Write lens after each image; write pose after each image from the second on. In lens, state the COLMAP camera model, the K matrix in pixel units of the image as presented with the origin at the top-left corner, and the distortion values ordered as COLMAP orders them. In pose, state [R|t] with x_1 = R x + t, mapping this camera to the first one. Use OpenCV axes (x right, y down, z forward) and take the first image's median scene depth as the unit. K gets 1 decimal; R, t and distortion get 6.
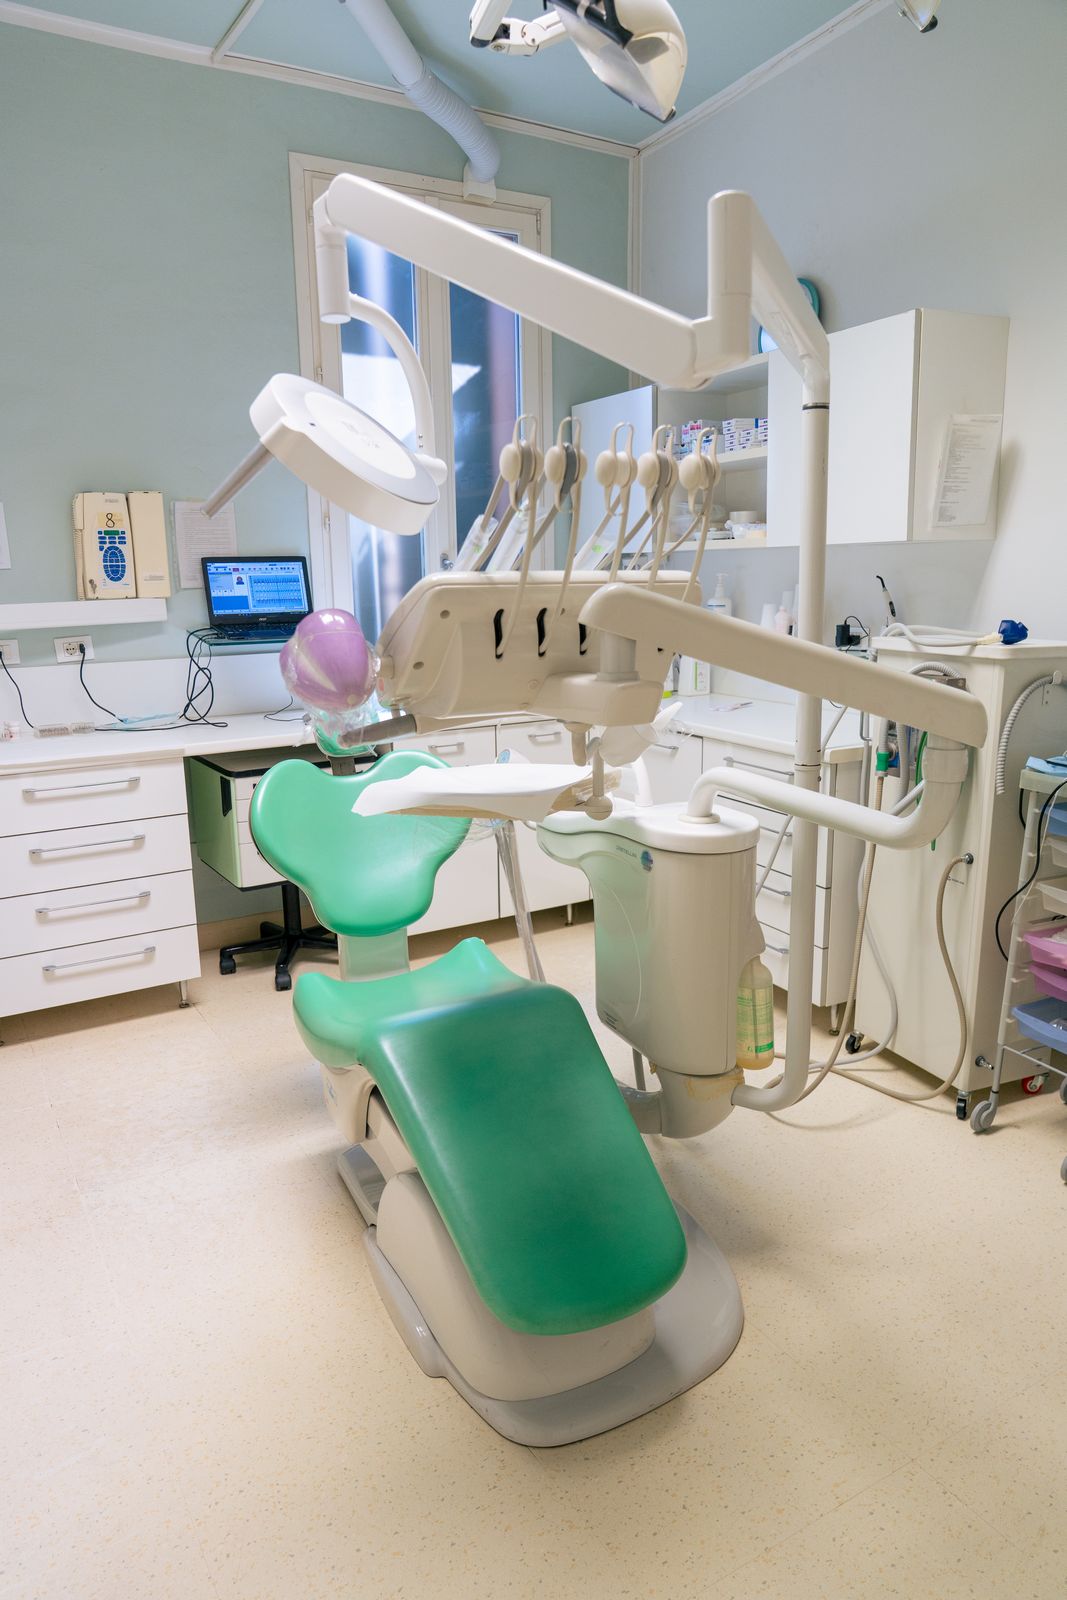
lens RADIAL K [[1079.4, 0, 531.7], [0, 1079.4, 799.4], [0, 0, 1]] dist [-0.019610, 0.008013]
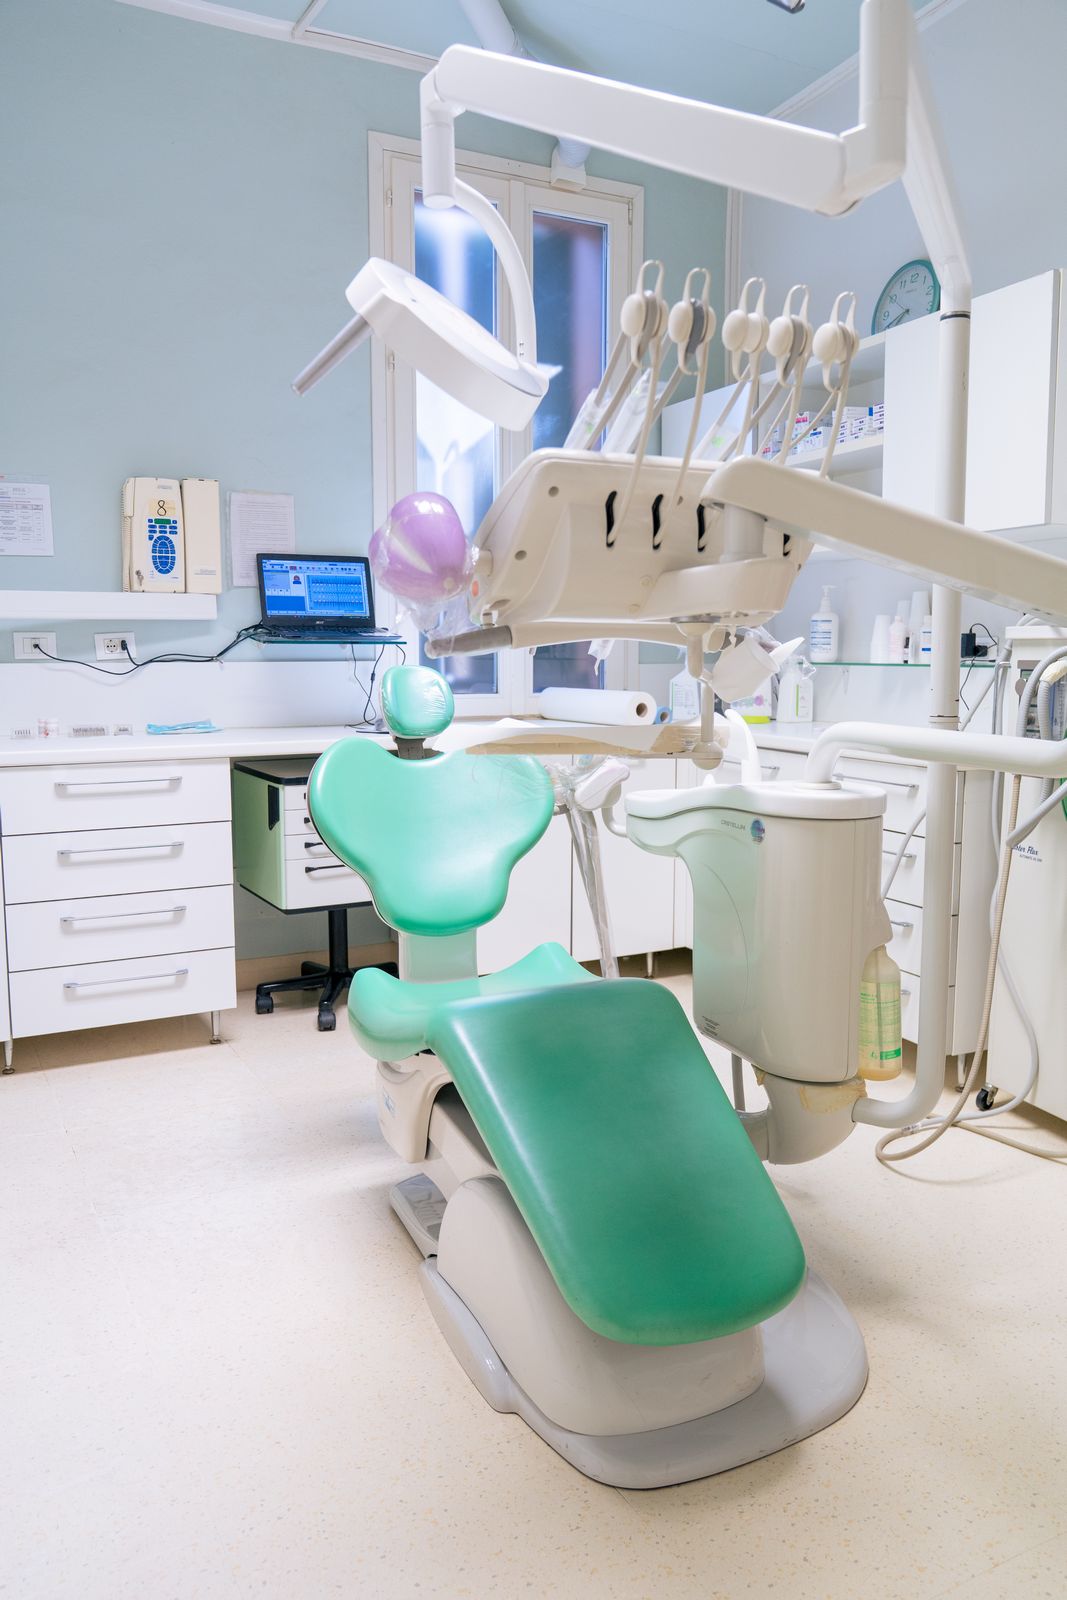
lens RADIAL K [[1214.6, 0, 537.6], [0, 1214.6, 801.0], [0, 0, 1]] dist [-0.008039, 0.002267]
pose [[0.998677, 0.023115, -0.045933, -0.026335], [-0.027045, 0.995854, -0.086855, 0.115937], [0.043735, 0.087983, 0.995161, 0.000082]]
